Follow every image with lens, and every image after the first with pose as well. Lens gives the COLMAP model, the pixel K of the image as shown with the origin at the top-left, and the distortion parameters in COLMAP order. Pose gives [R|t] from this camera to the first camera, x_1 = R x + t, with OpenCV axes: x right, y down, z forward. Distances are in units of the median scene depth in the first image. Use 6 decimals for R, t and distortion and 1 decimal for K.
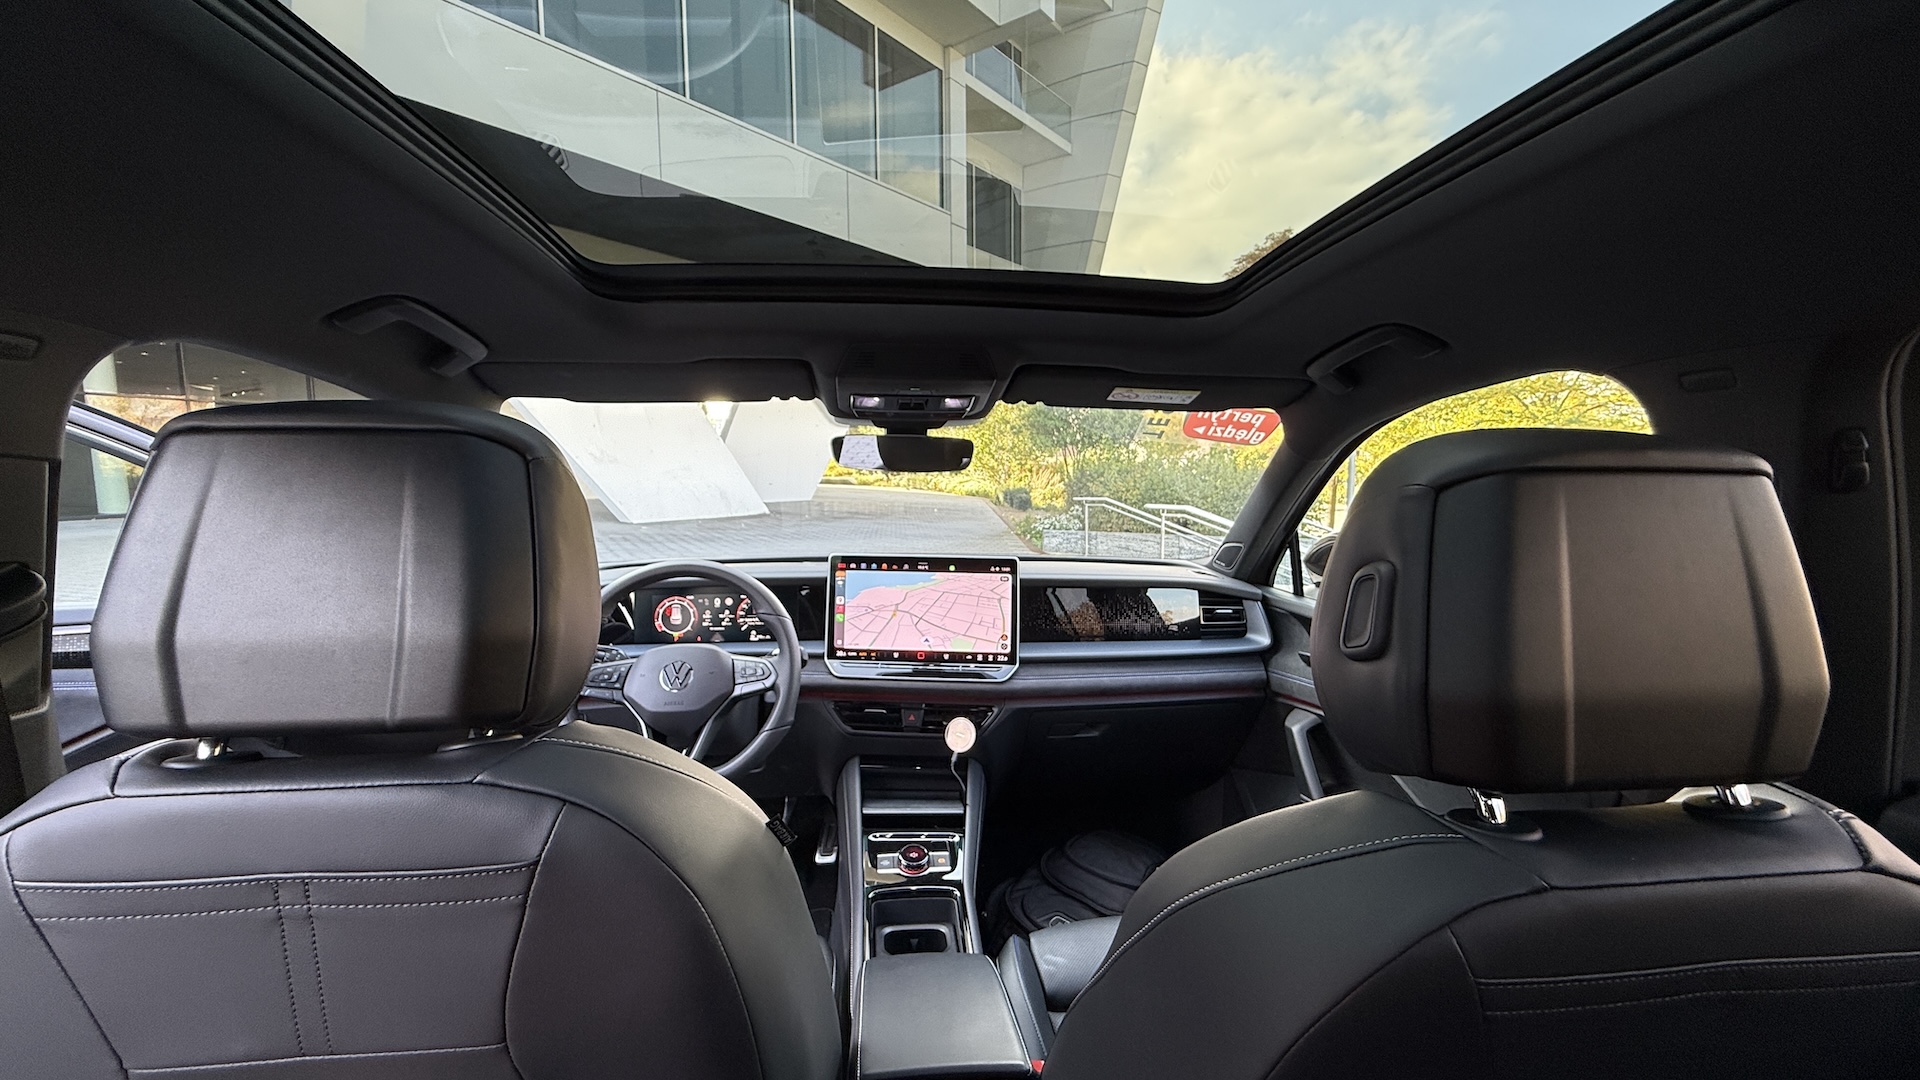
lens RADIAL K [[771.5, 0, 950.2], [0, 771.5, 537.8], [0, 0, 1]] dist [-0.001372, 0.001234]
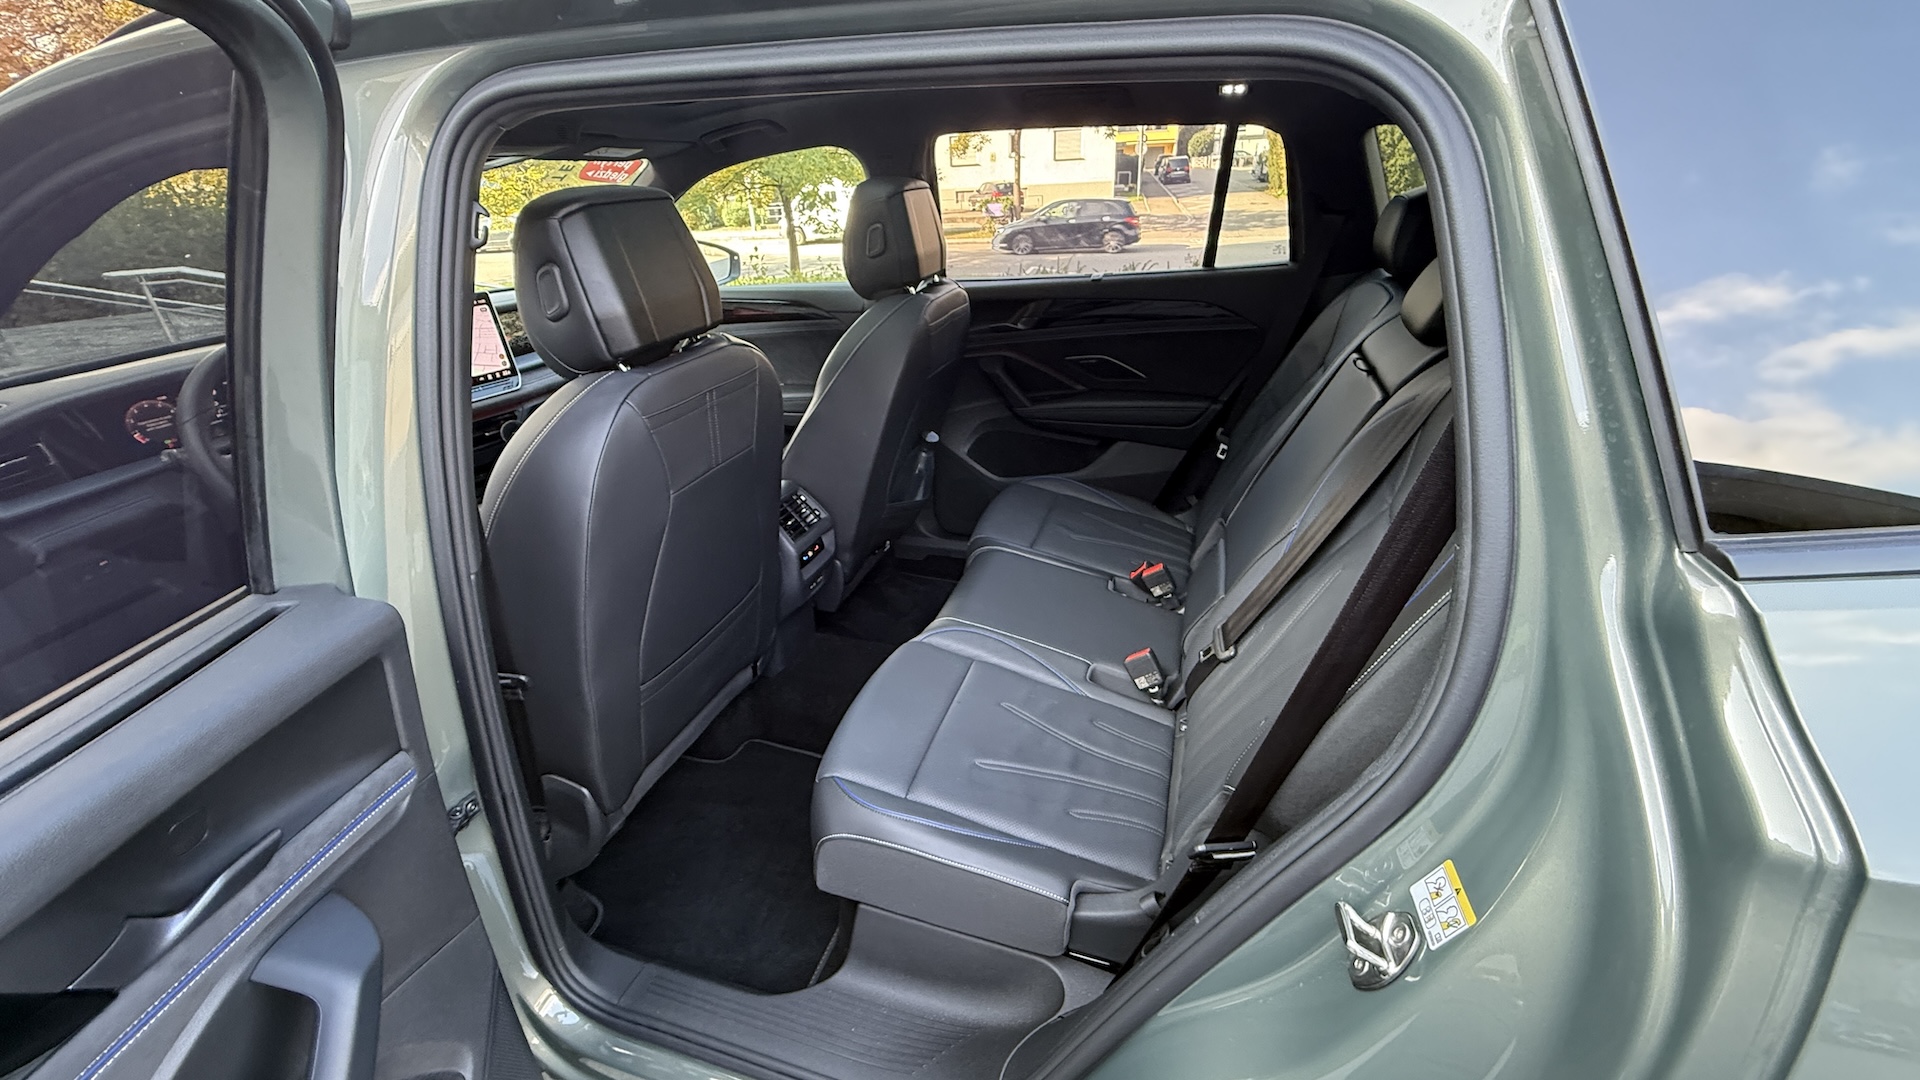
lens RADIAL K [[771.5, 0, 951.7], [0, 771.5, 534.5], [0, 0, 1]] dist [-0.001372, 0.001234]
pose [[0.398252, -0.419379, 0.815792, -0.785813], [0.135852, 0.906522, 0.399702, -0.012599], [-0.907160, -0.048355, 0.417998, -0.218810]]
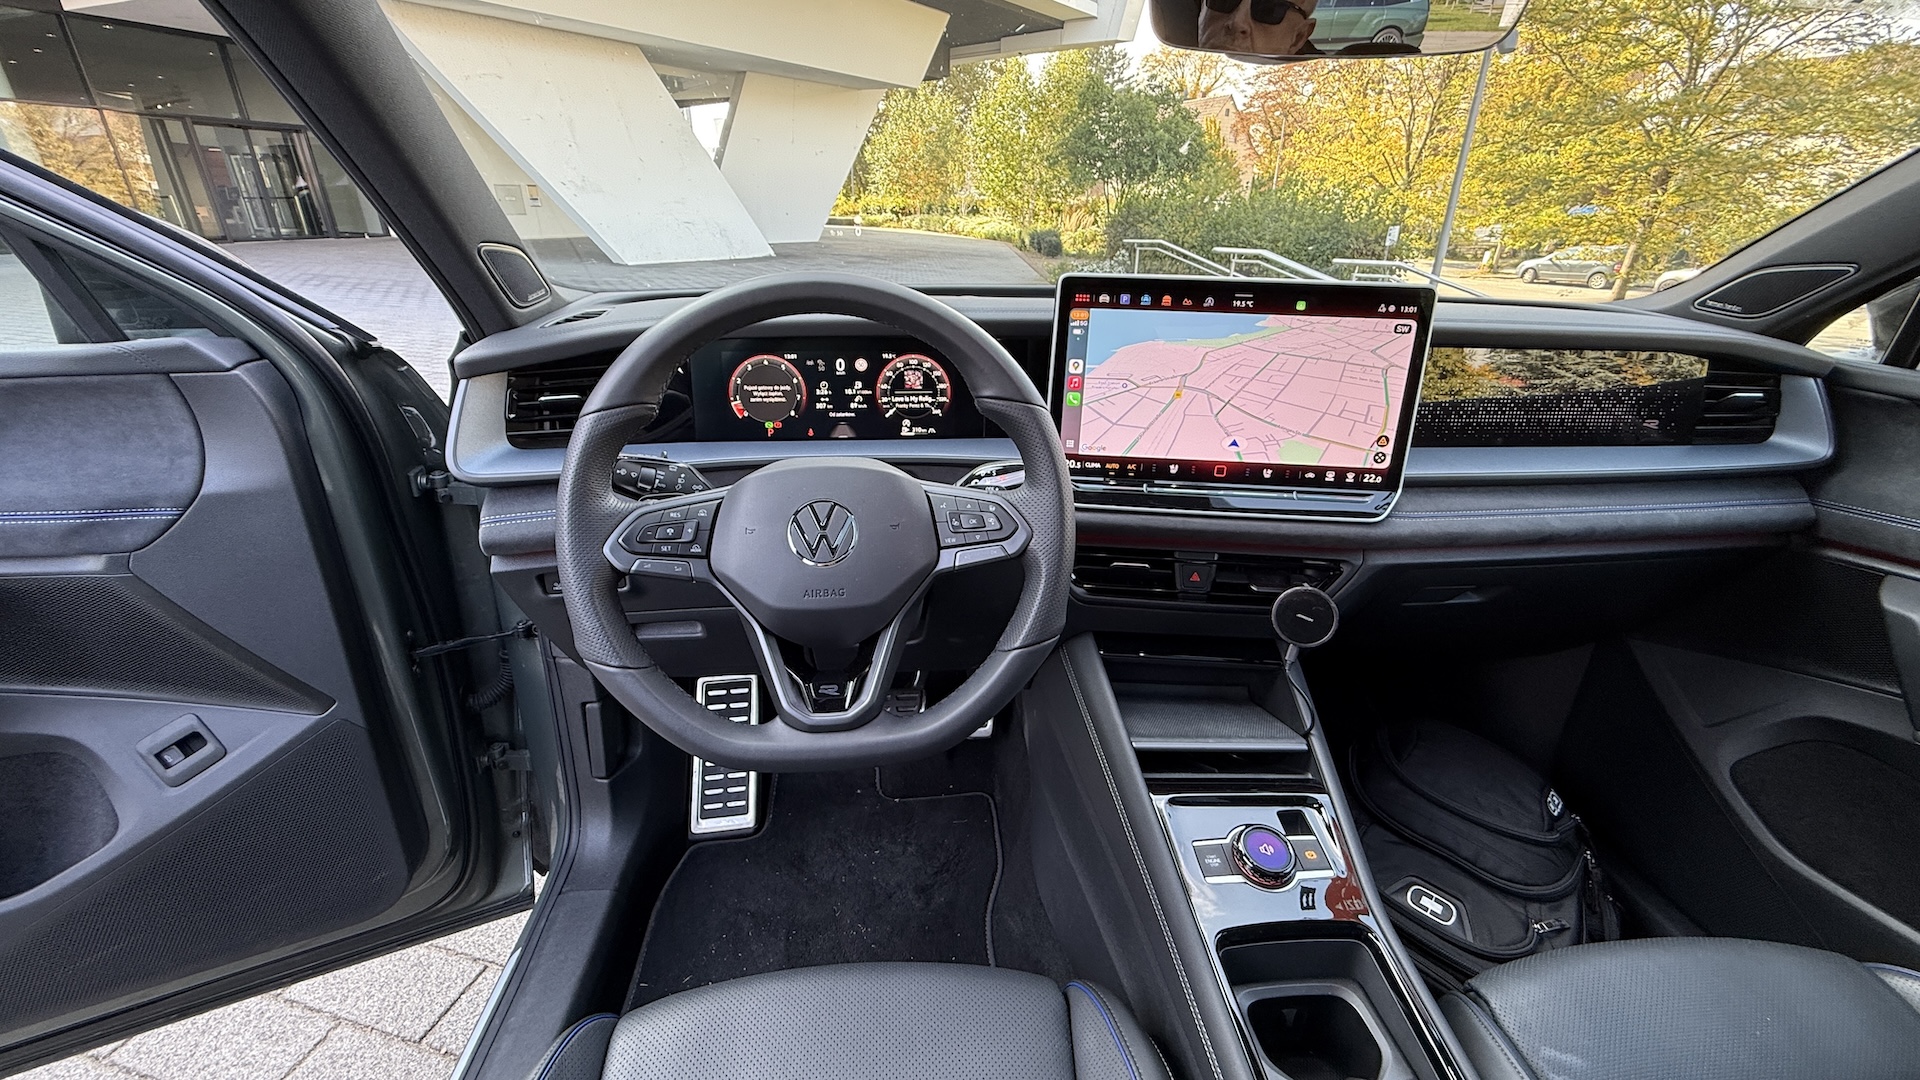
lens RADIAL K [[771.5, 0, 950.0], [0, 771.5, 532.4], [0, 0, 1]] dist [-0.001372, 0.001234]
pose [[0.999870, 0.015306, -0.005039, -0.225497], [-0.013078, 0.953478, 0.301179, 0.031187], [0.009414, -0.301074, 0.953554, 0.456962]]
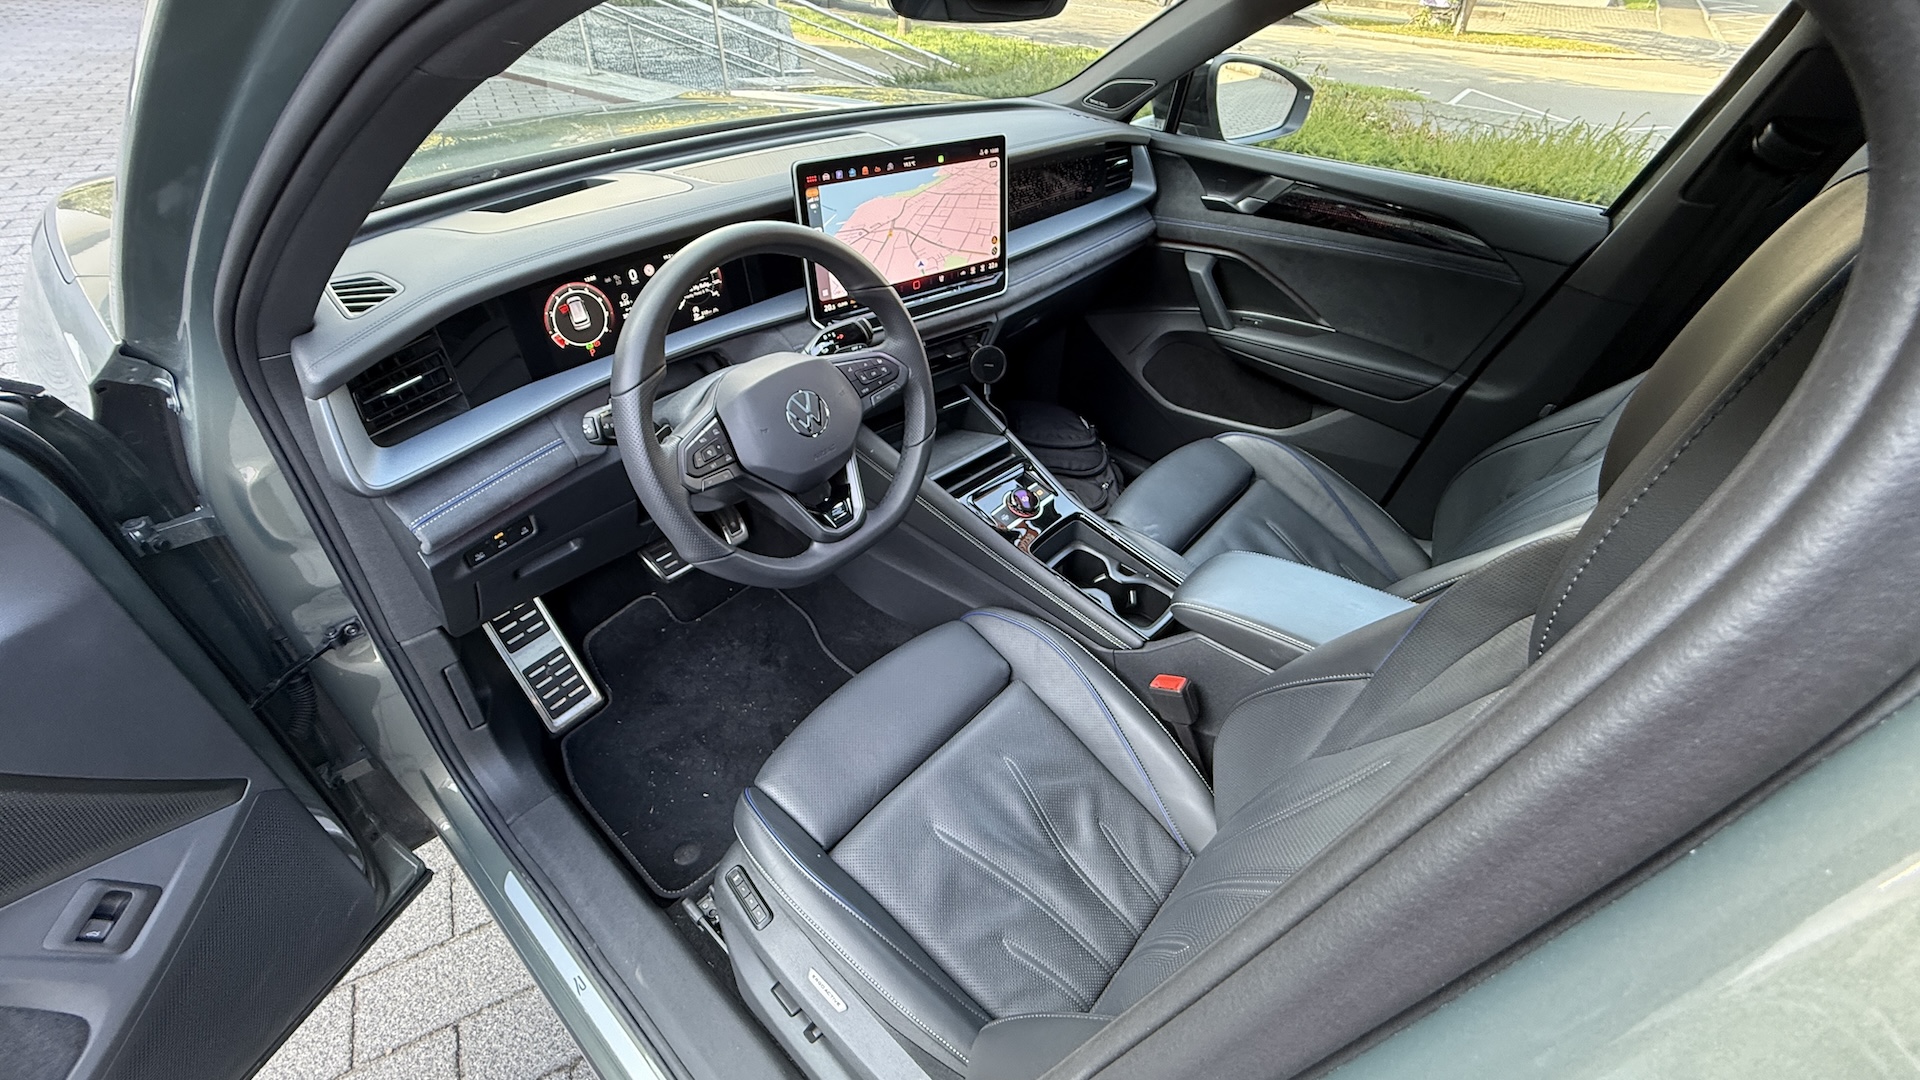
lens RADIAL K [[771.5, 0, 957.4], [0, 771.5, 535.6], [0, 0, 1]] dist [-0.001372, 0.001234]
pose [[0.730573, -0.417119, 0.540625, -0.545273], [0.034465, 0.813252, 0.580890, -0.098855], [-0.681964, -0.405750, 0.608516, 0.374868]]
